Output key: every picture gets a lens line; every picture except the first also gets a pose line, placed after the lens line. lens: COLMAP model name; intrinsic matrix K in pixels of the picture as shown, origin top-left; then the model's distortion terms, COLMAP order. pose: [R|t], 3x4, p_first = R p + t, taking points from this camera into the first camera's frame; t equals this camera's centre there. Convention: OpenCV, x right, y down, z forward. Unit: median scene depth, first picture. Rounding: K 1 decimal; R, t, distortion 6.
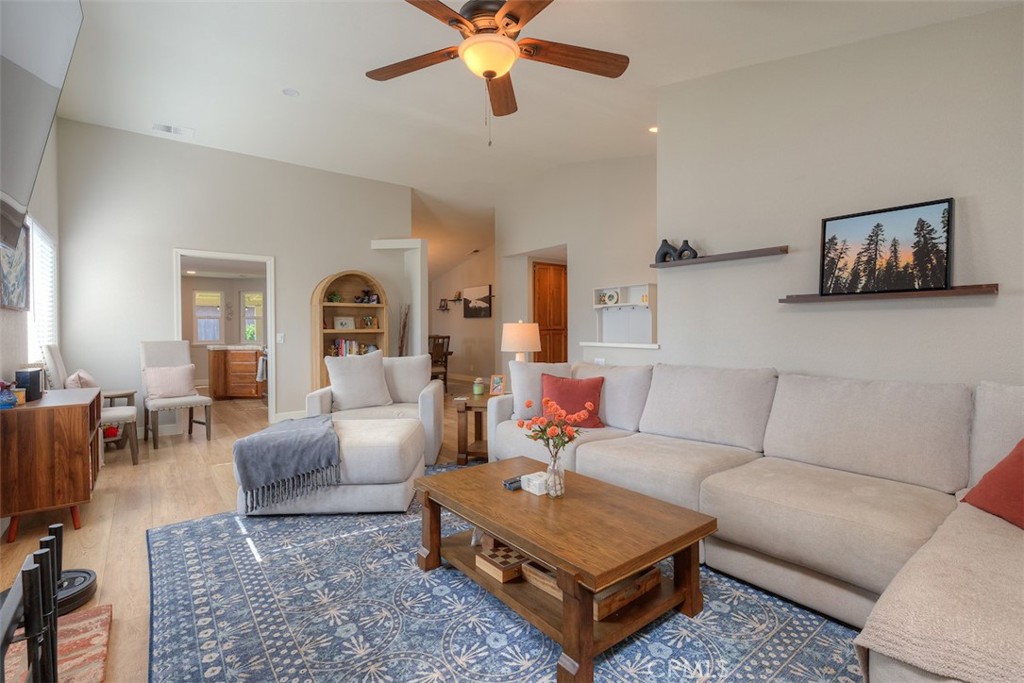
lens RADIAL K [[474.1, 0, 516.1], [0, 474.1, 336.8], [0, 0, 1]] dist [-0.003843, -0.000098]
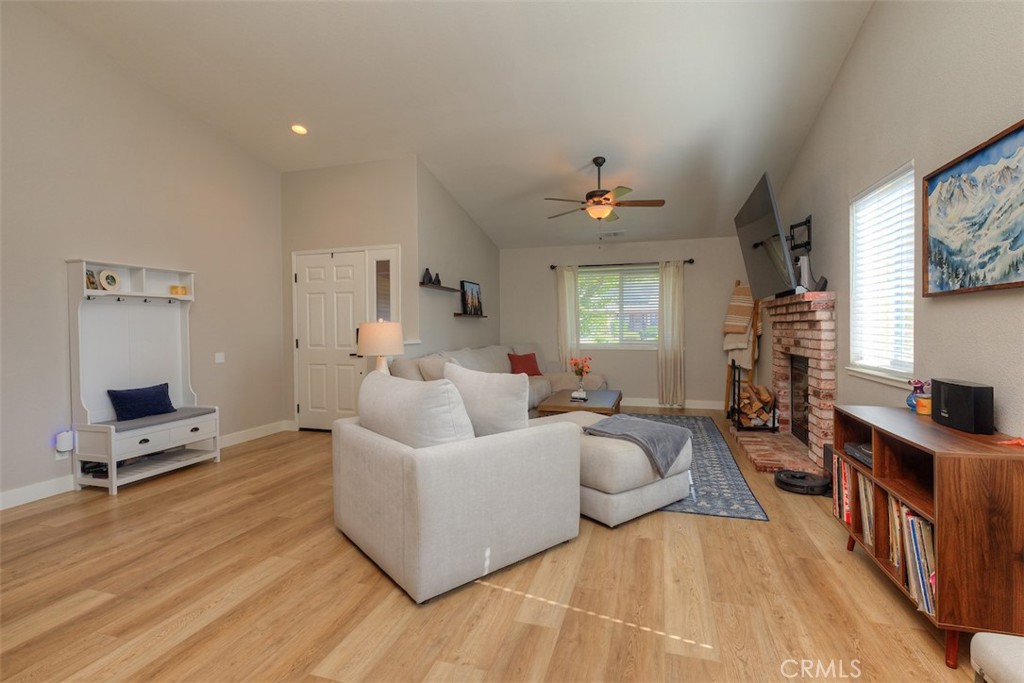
lens RADIAL K [[474.1, 0, 513.0], [0, 474.1, 330.9], [0, 0, 1]] dist [-0.003843, -0.000098]
pose [[-0.568891, 0.004994, 0.822398, -0.768124], [0.023572, 0.999670, 0.010235, -0.014843], [-0.822075, 0.025208, -0.568821, 1.188529]]
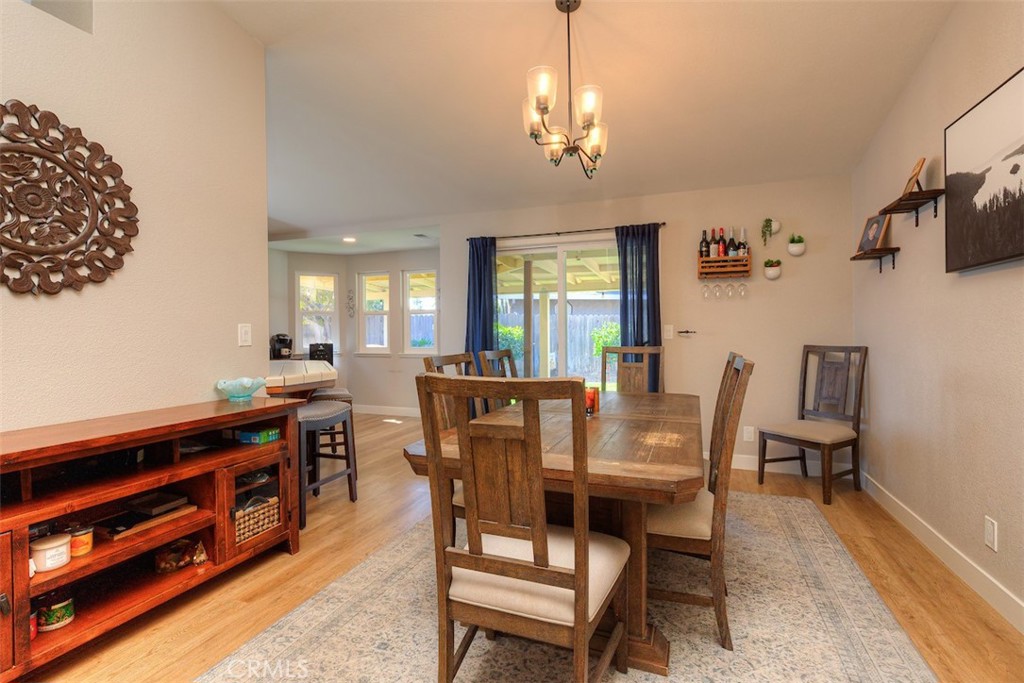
lens RADIAL K [[474.1, 0, 515.1], [0, 474.1, 337.4], [0, 0, 1]] dist [-0.003843, -0.000098]
pose [[0.518157, 0.010228, -0.855224, -0.069438], [-0.008197, 0.999942, 0.006992, -0.025767], [0.855246, 0.003387, 0.518211, 1.692261]]
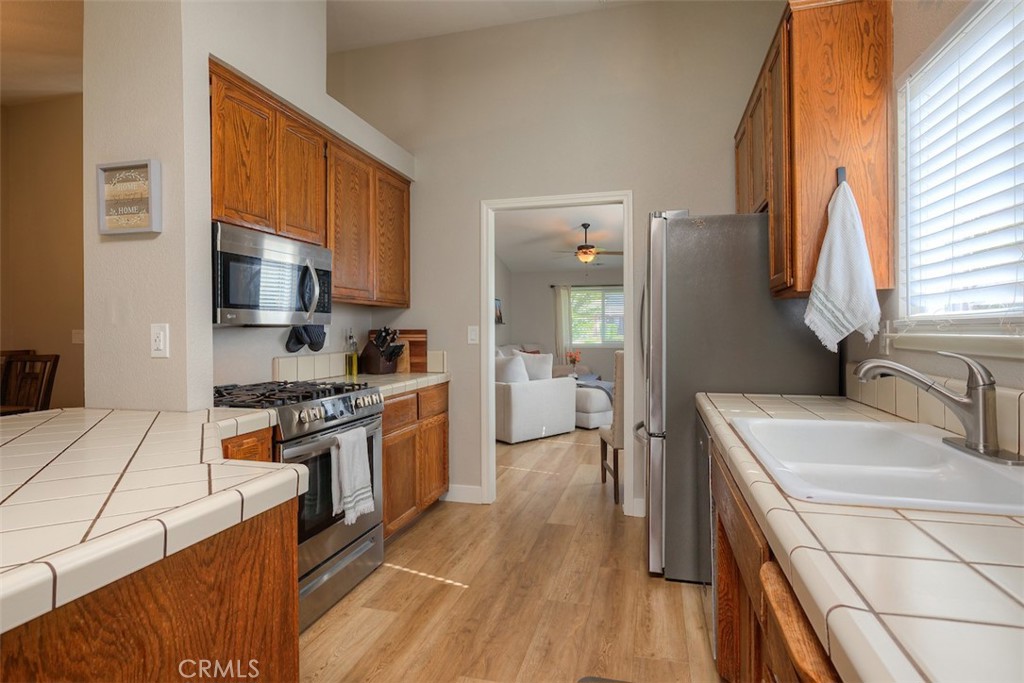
lens RADIAL K [[528.3, 0, 513.3], [0, 528.3, 331.7], [0, 0, 1]] dist [-0.017916, 0.001835]
pose [[-0.598885, 0.005430, 0.800816, -1.309468], [0.020170, 0.999762, 0.008306, -0.029134], [-0.800581, 0.021127, -0.598852, 1.713005]]
